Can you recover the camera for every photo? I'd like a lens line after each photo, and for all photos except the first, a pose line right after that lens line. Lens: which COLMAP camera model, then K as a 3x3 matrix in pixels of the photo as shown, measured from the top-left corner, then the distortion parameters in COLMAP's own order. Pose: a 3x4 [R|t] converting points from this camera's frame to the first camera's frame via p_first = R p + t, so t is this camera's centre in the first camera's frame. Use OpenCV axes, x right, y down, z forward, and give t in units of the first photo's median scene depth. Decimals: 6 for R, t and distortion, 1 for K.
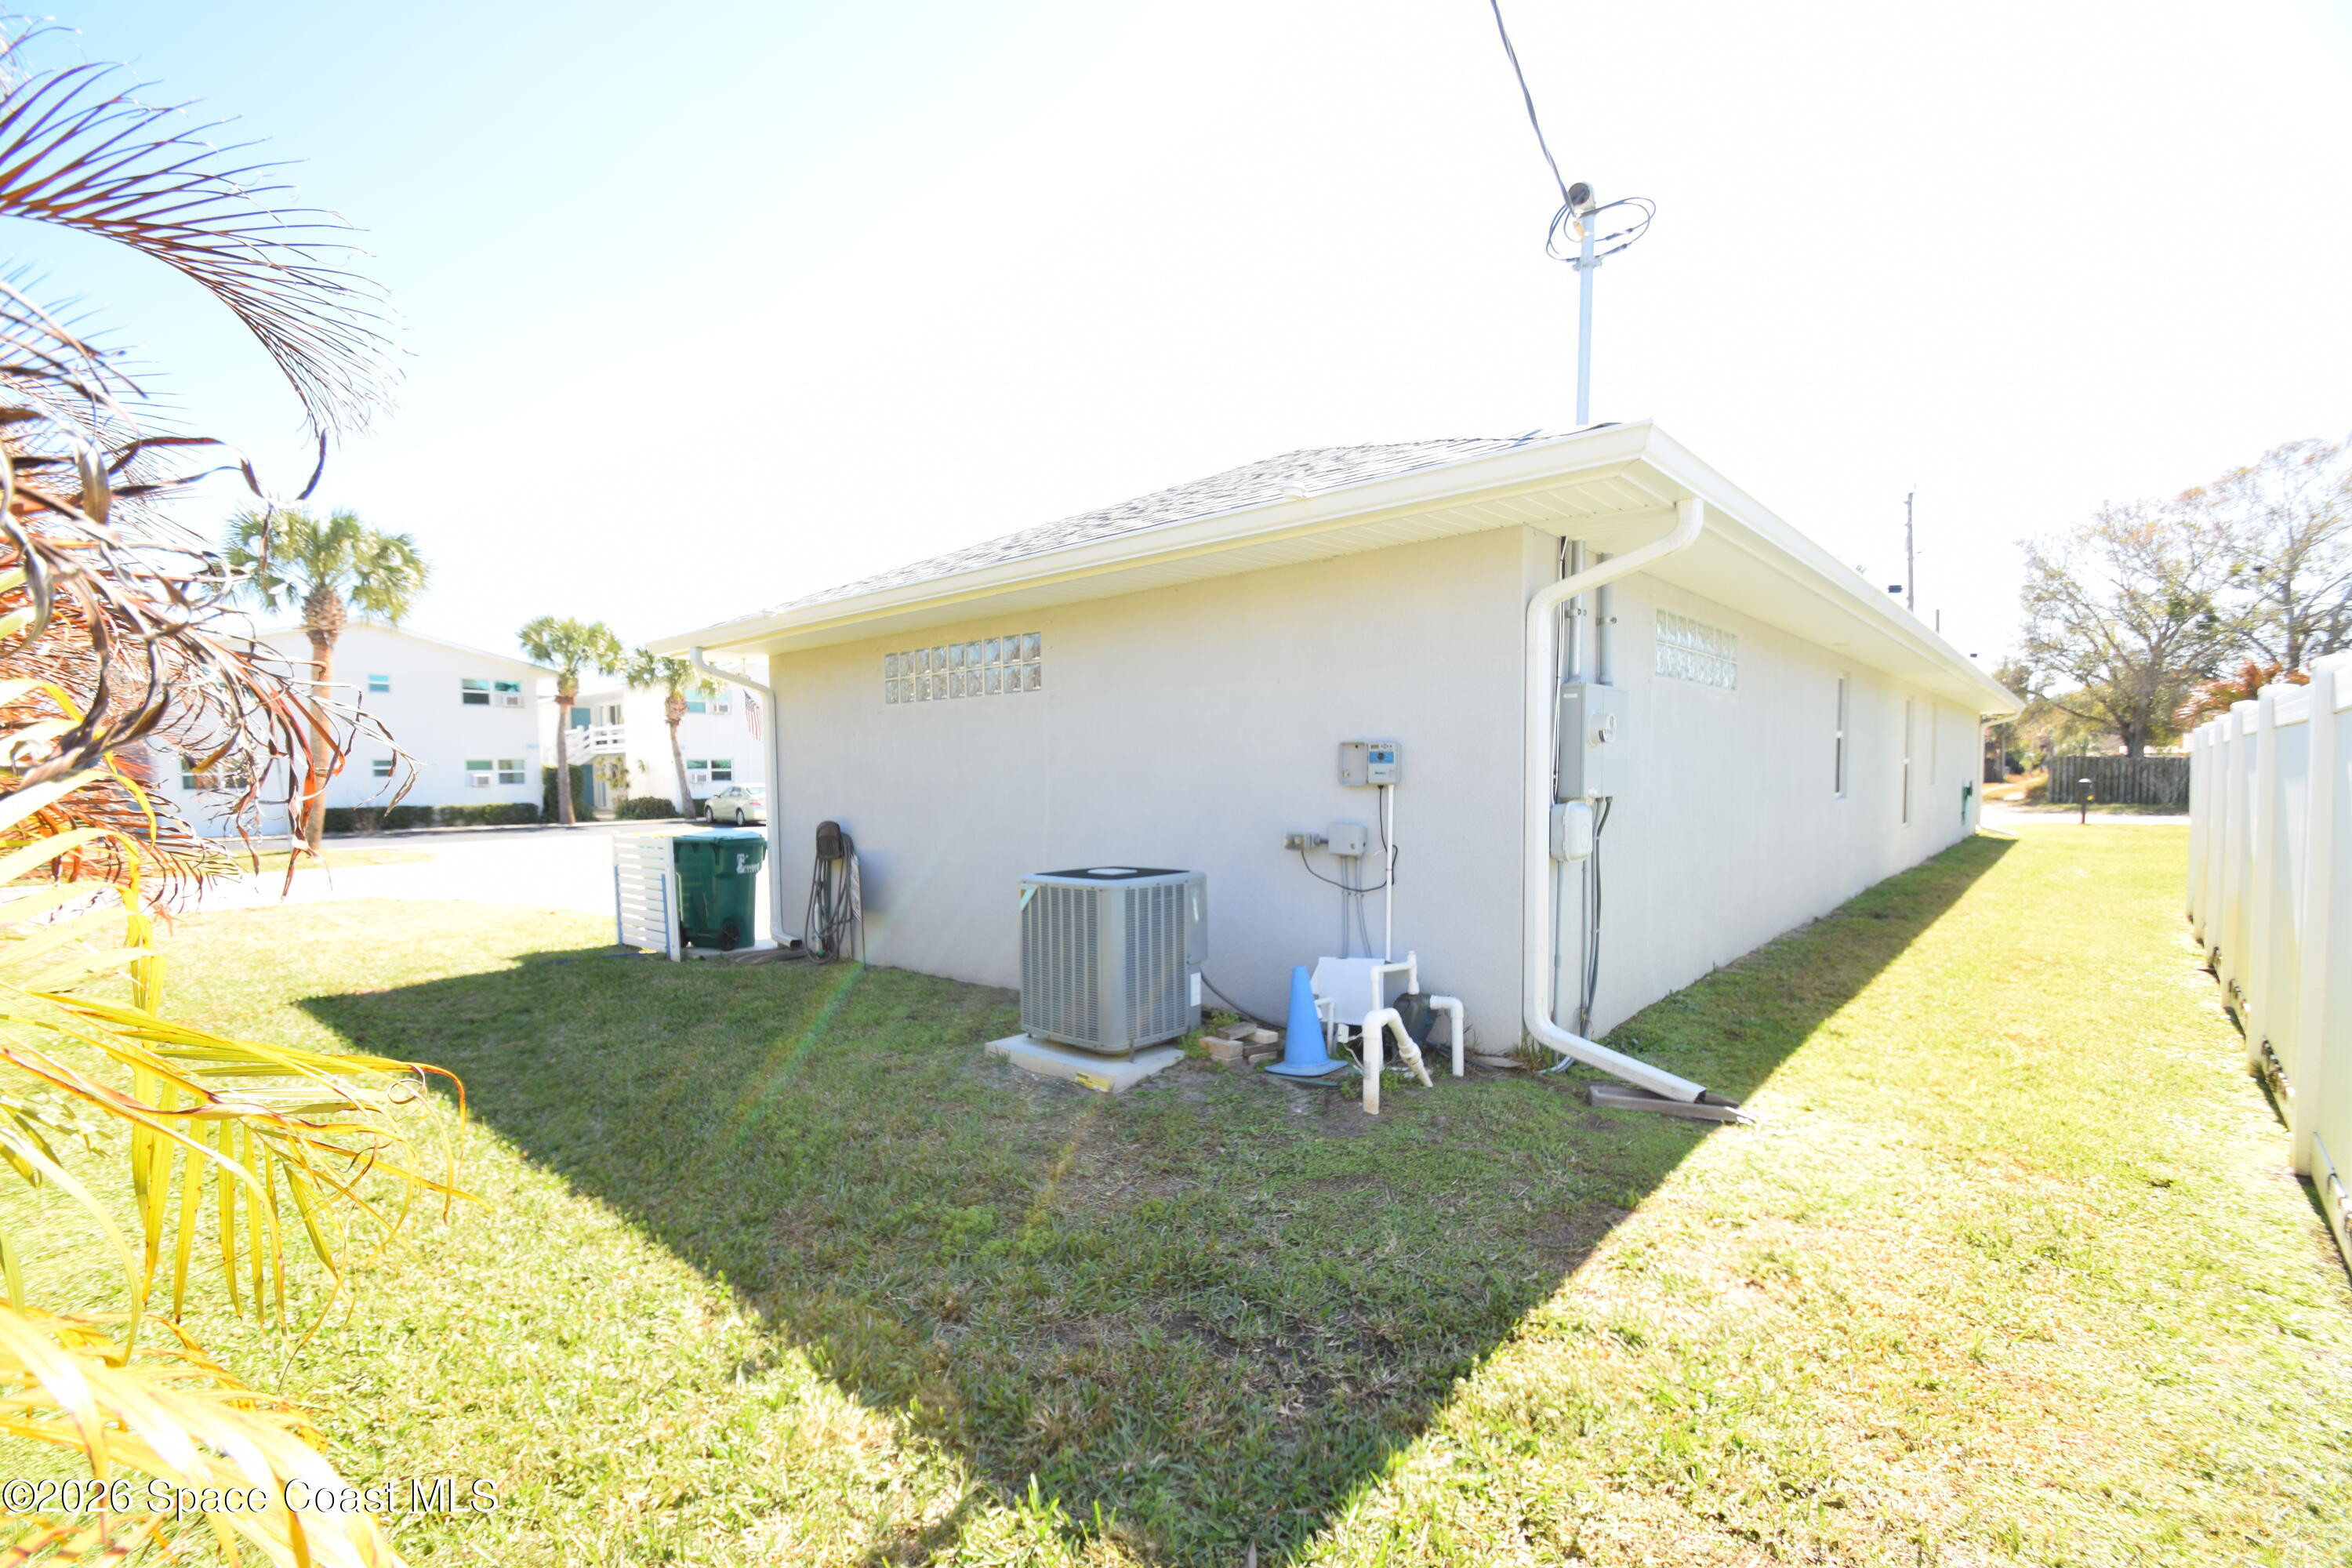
lens RADIAL K [[1050.2, 0, 1174.4], [0, 1050.2, 822.5], [0, 0, 1]] dist [0.014938, -0.015286]
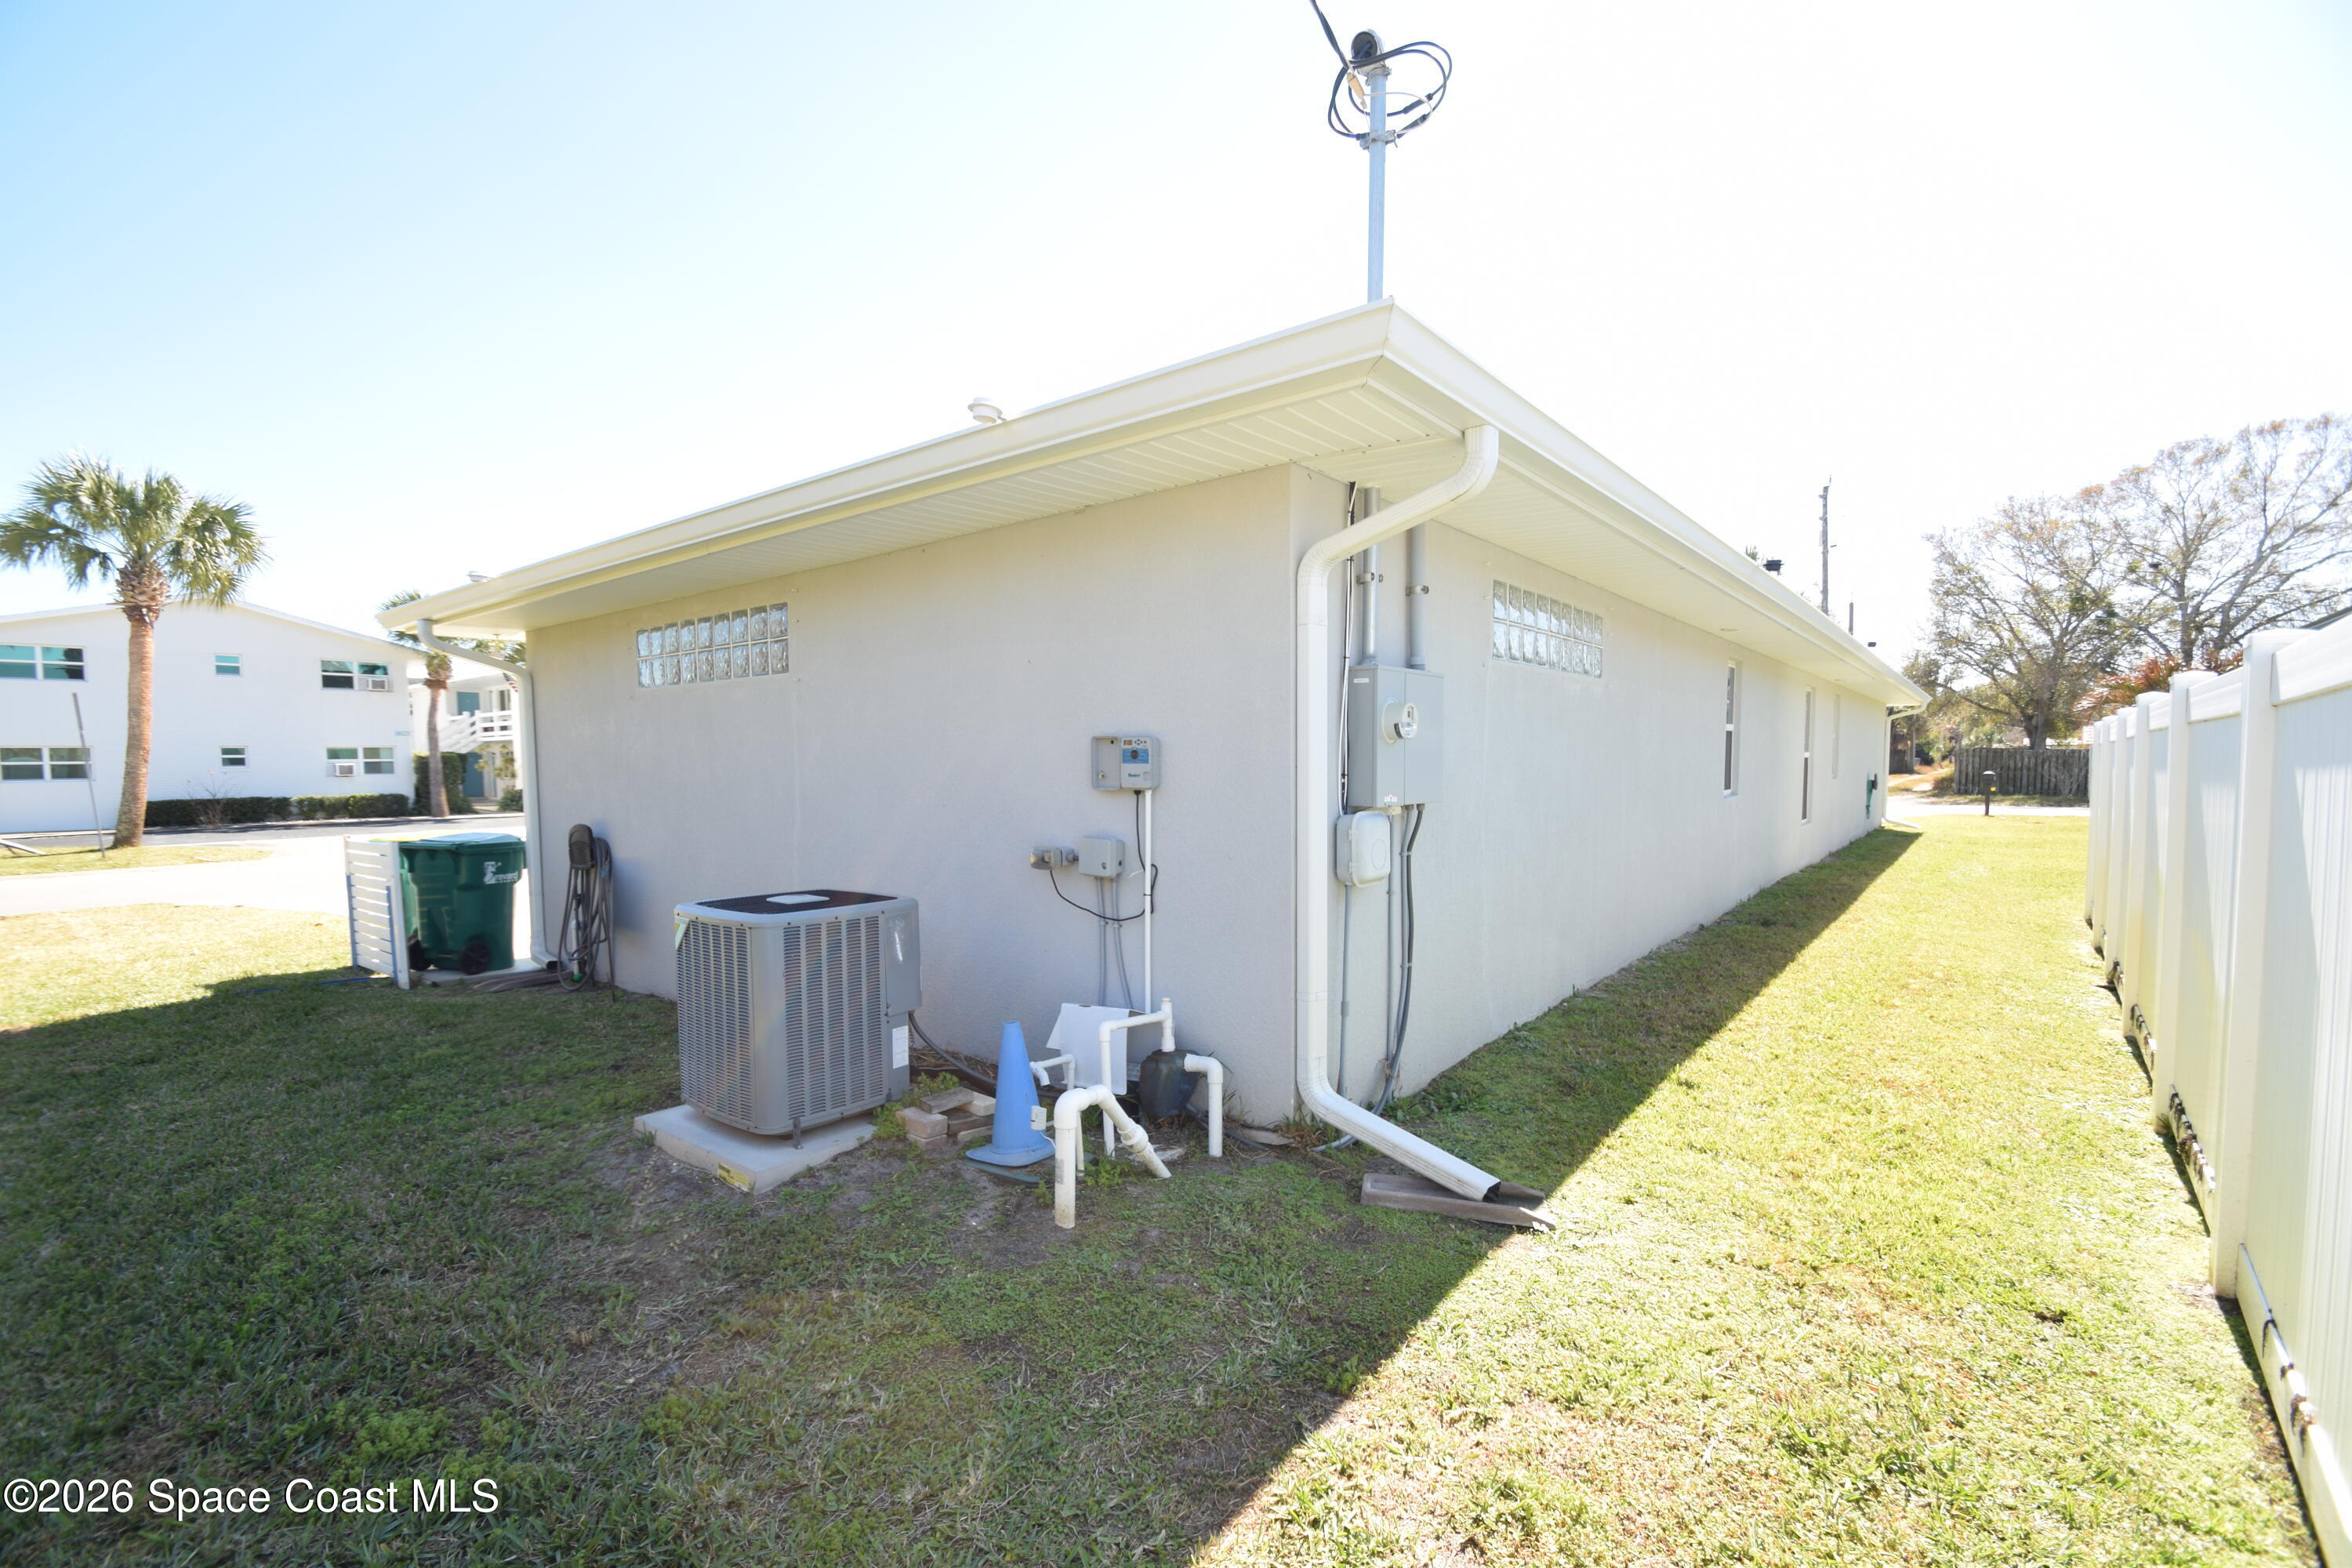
lens RADIAL K [[1046.9, 0, 1181.4], [0, 1046.9, 820.1], [0, 0, 1]] dist [0.016529, -0.016524]
pose [[0.998427, -0.001226, 0.056048, 0.167409], [0.000738, 0.999962, 0.008736, -0.017603], [-0.056056, -0.008681, 0.998390, 0.174965]]
